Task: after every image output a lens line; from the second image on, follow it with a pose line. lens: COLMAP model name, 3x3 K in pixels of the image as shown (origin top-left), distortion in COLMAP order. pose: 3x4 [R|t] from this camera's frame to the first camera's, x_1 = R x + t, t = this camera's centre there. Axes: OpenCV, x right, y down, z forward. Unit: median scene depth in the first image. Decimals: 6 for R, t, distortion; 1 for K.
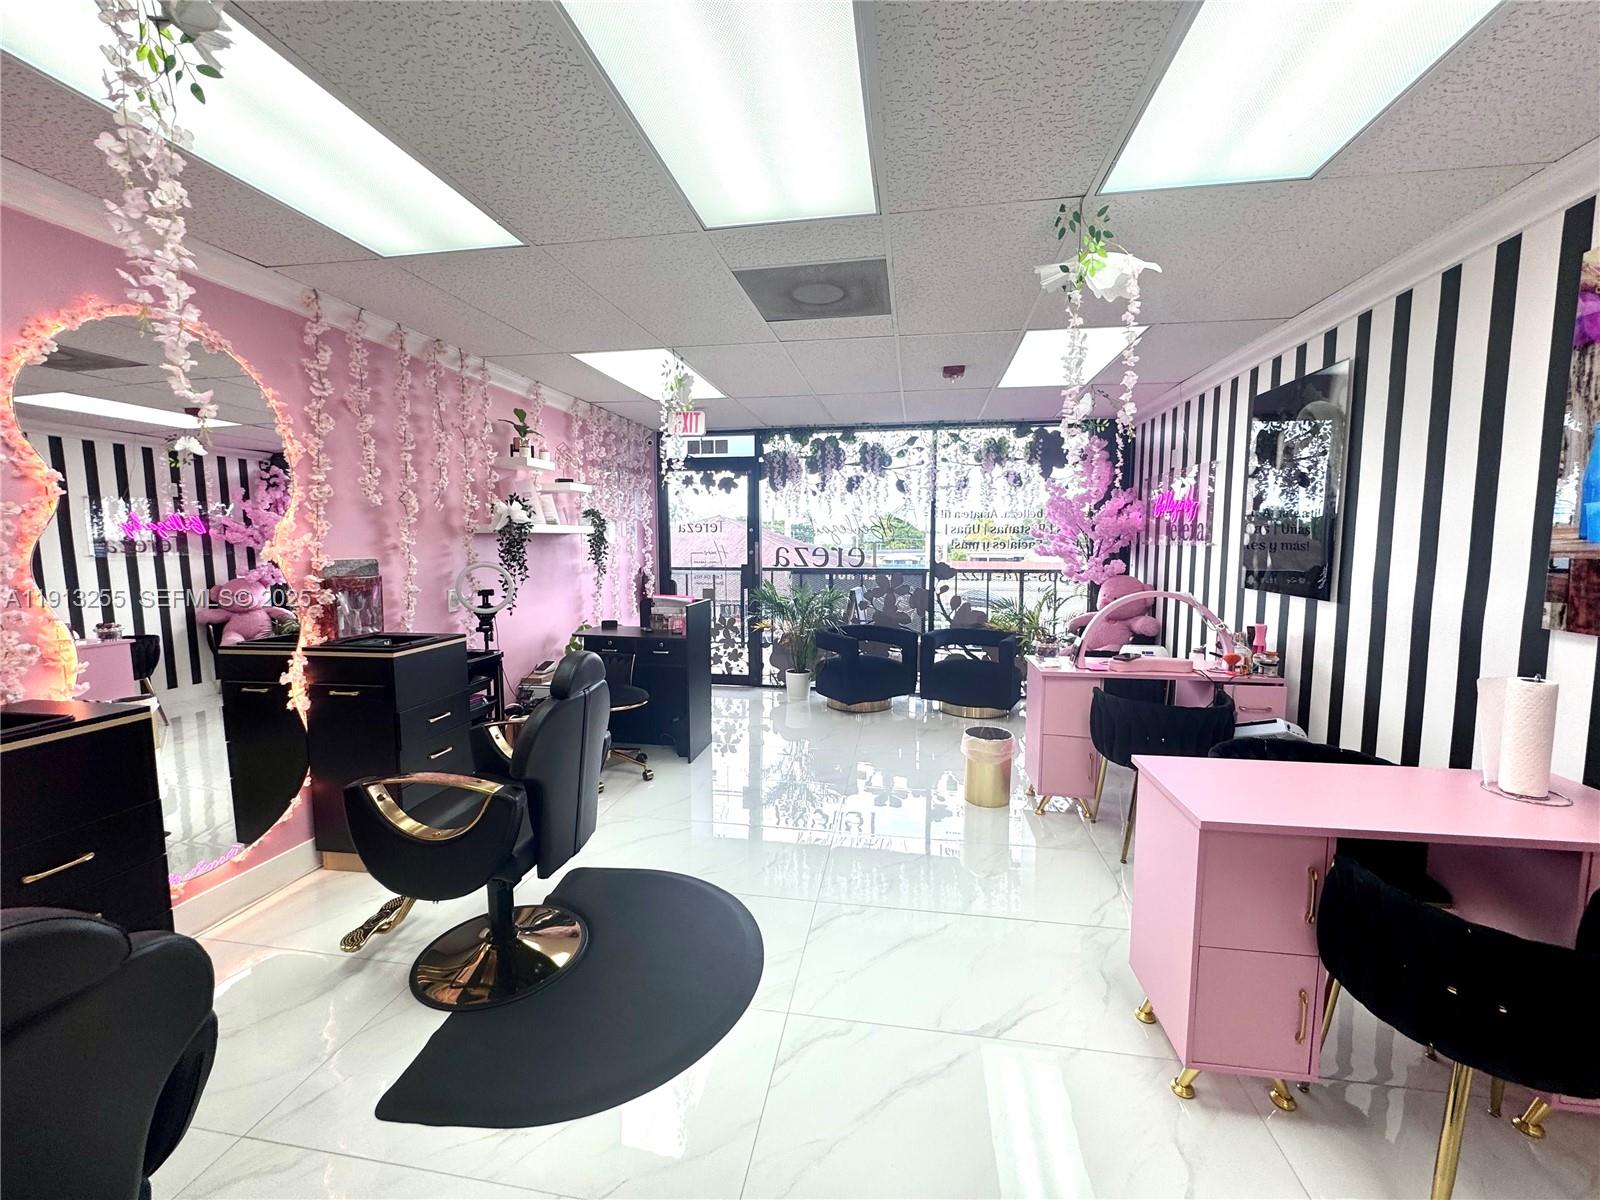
lens RADIAL K [[641.3, 0, 797.3], [0, 641.3, 600.1], [0, 0, 1]] dist [-0.006195, 0.001375]
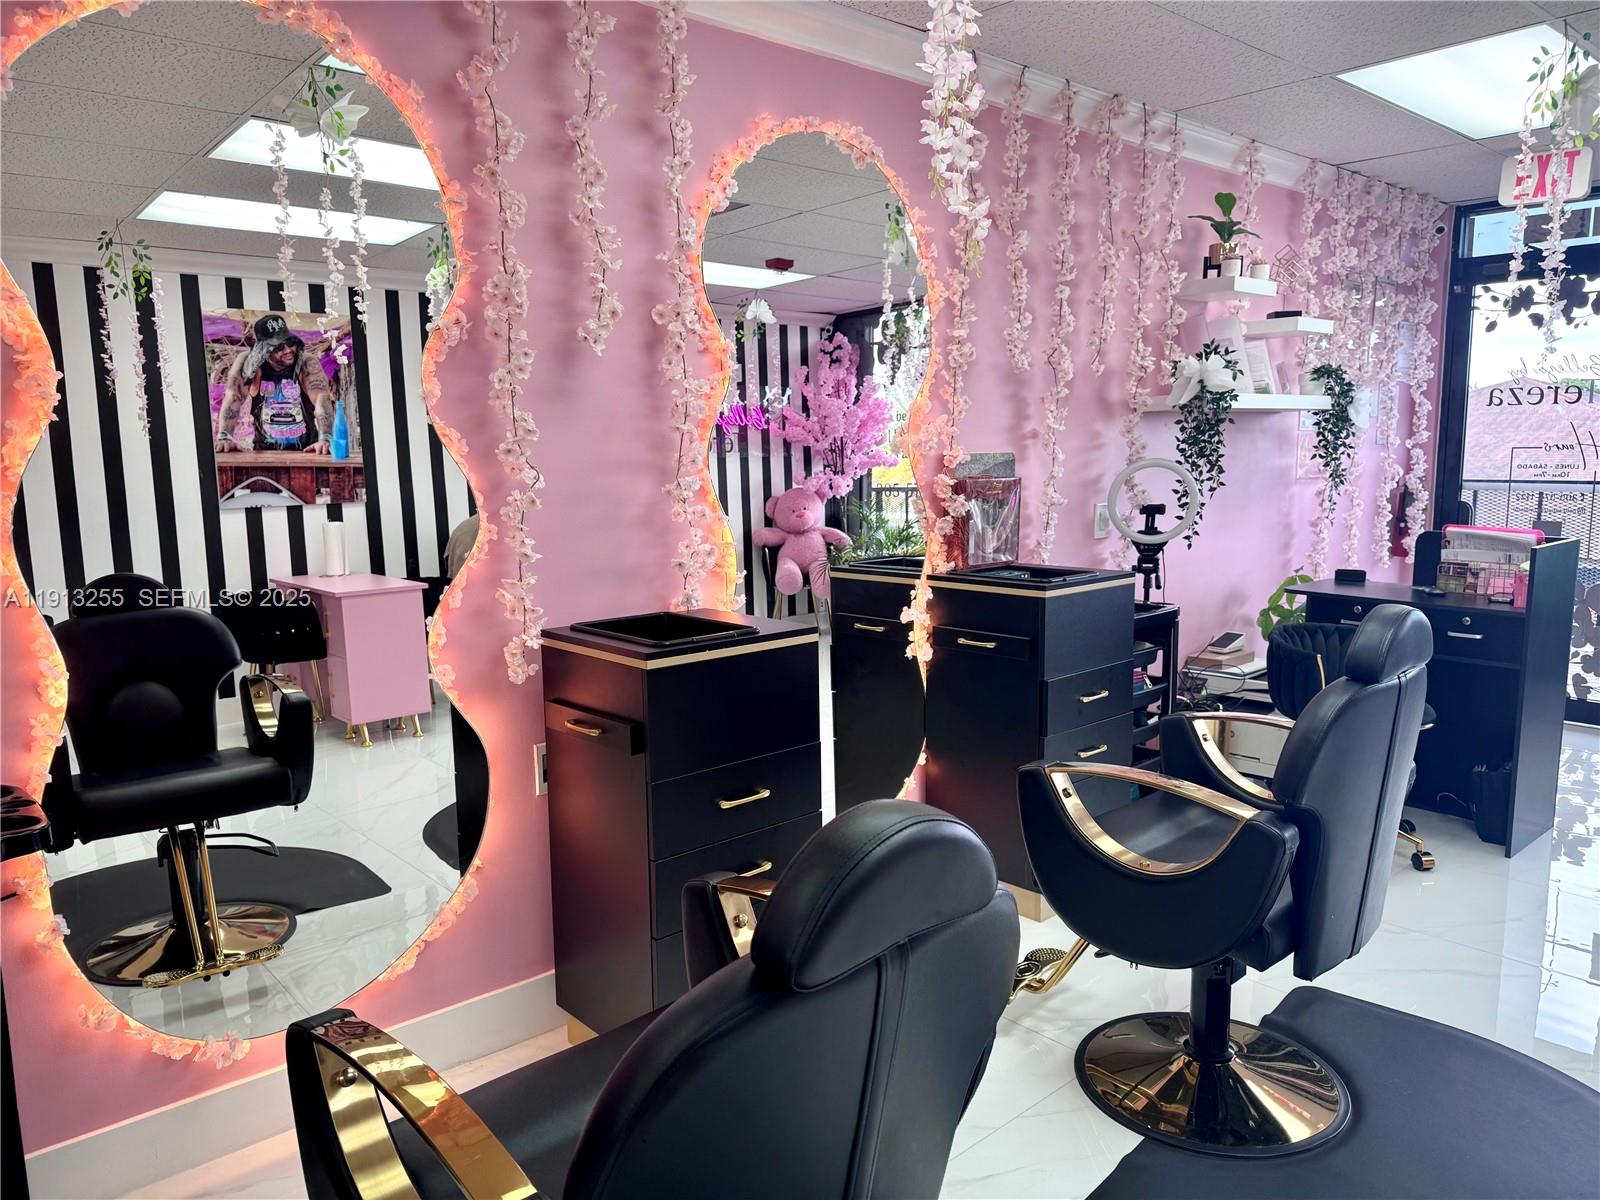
lens RADIAL K [[1117.7, 0, 790.4], [0, 1117.7, 612.4], [0, 0, 1]] dist [0.062310, -0.047947]
pose [[0.780607, 0.081349, -0.619706, -0.086397], [-0.044244, 0.996199, 0.075039, 0.022485], [0.623454, -0.031157, 0.781239, -0.064821]]
